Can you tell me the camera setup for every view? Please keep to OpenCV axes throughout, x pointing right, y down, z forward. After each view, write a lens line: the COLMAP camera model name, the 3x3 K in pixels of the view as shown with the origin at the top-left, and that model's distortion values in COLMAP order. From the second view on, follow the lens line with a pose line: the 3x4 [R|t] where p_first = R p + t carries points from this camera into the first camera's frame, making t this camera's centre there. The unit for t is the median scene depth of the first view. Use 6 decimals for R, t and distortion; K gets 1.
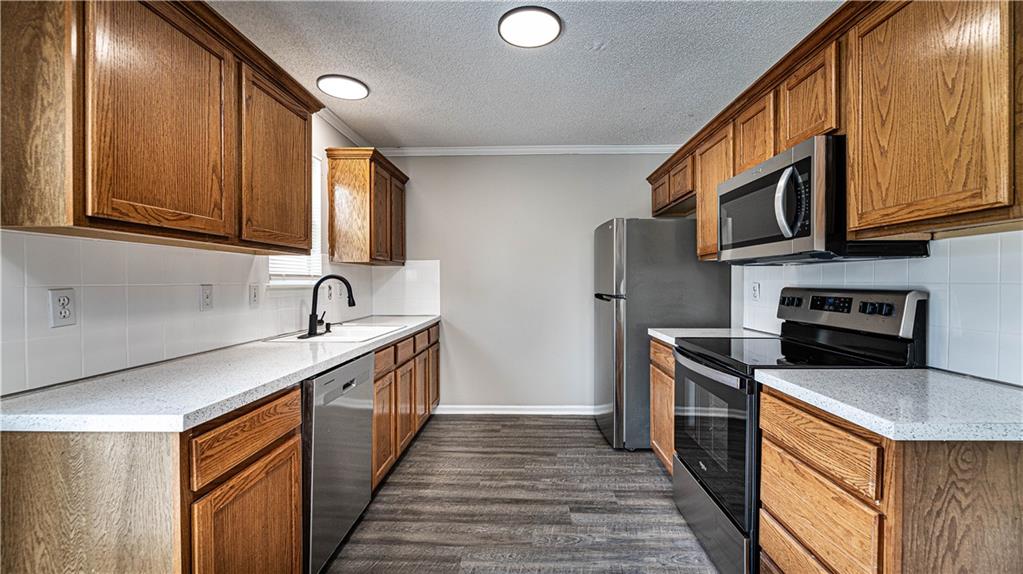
lens RADIAL K [[414.1, 0, 509.5], [0, 414.1, 285.5], [0, 0, 1]] dist [-0.002175, -0.000101]
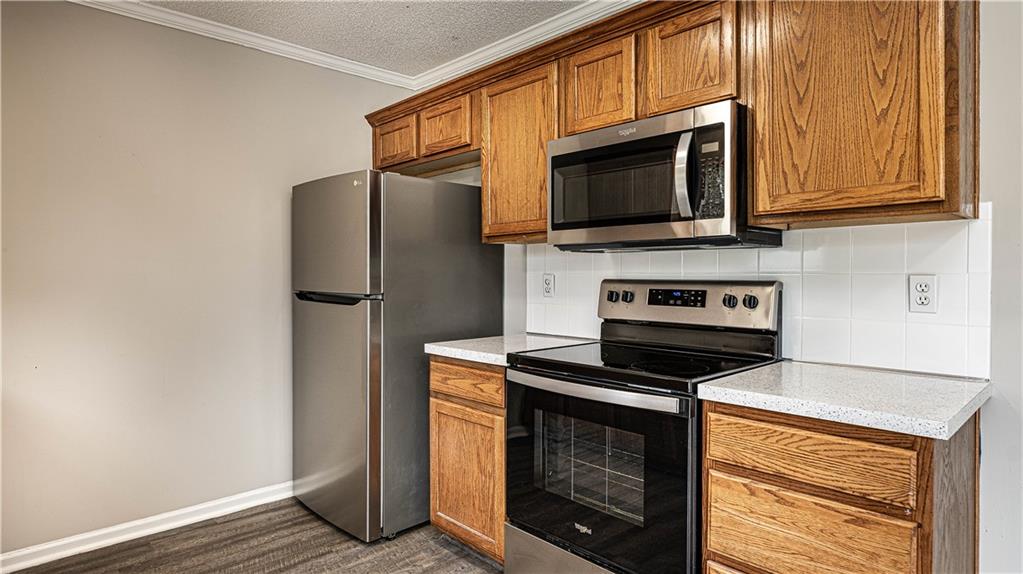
lens RADIAL K [[581.5, 0, 508.5], [0, 581.5, 280.8], [0, 0, 1]] dist [-0.000977, -0.000382]
pose [[0.700183, -0.006503, 0.713934, -0.411236], [0.005172, 0.999978, 0.004036, 0.002138], [-0.713945, 0.000866, 0.700202, 0.464441]]
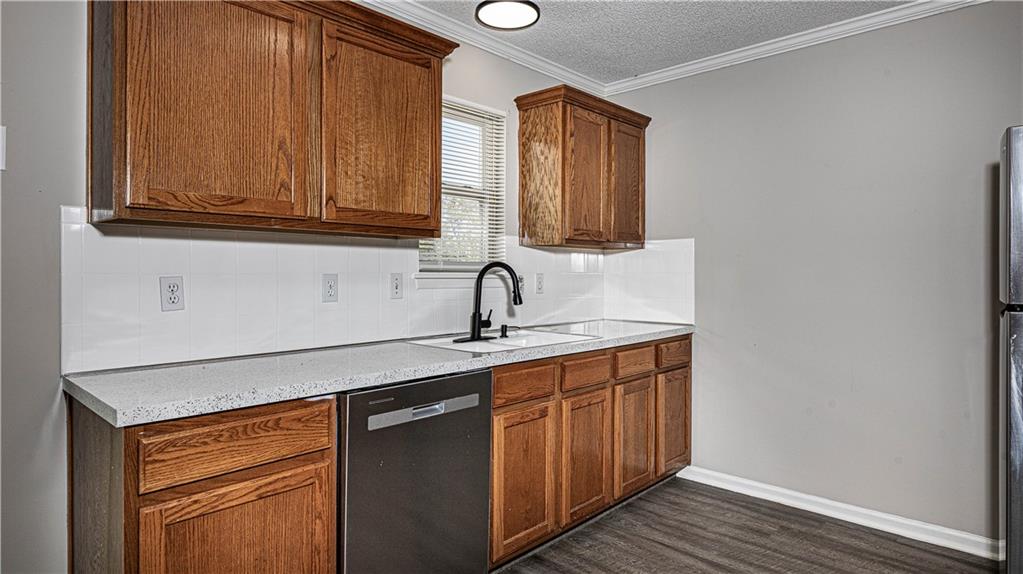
lens RADIAL K [[567.2, 0, 509.7], [0, 567.2, 272.8], [0, 0, 1]] dist [-0.003125, 0.000071]
pose [[0.755297, 0.005221, -0.655361, 0.468271], [-0.010727, 0.999933, -0.004397, -0.003156], [0.655294, 0.010351, 0.755303, 0.385663]]
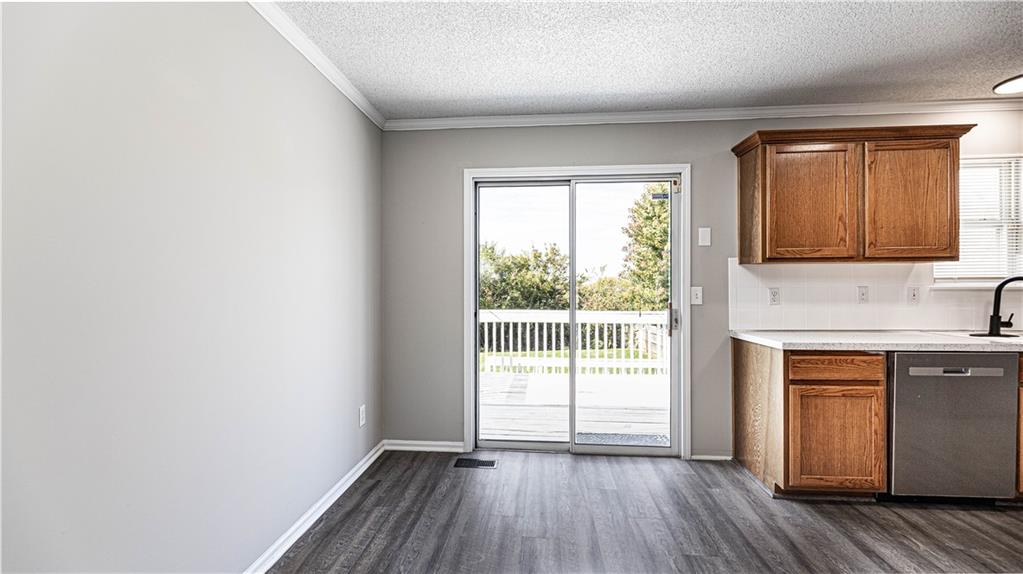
lens RADIAL K [[414.1, 0, 509.5], [0, 414.1, 285.5], [0, 0, 1]] dist [-0.002175, -0.000101]
pose [[-0.042529, 0.002485, -0.999092, 1.019756], [-0.003759, 0.999989, 0.002647, -0.005062], [0.999088, 0.003869, -0.042519, -0.278337]]
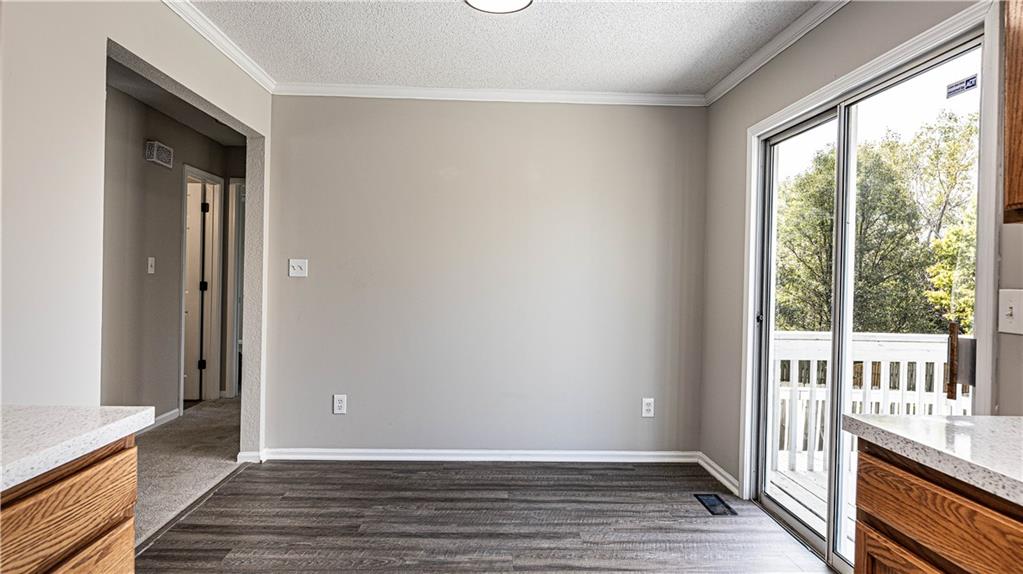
lens RADIAL K [[581.5, 0, 508.5], [0, 581.5, 280.8], [0, 0, 1]] dist [-0.000977, -0.000382]
pose [[-0.995881, -0.015692, -0.089296, 0.103366], [-0.016746, 0.999798, 0.011075, -0.010172], [0.089104, 0.012525, -0.995944, 1.495456]]
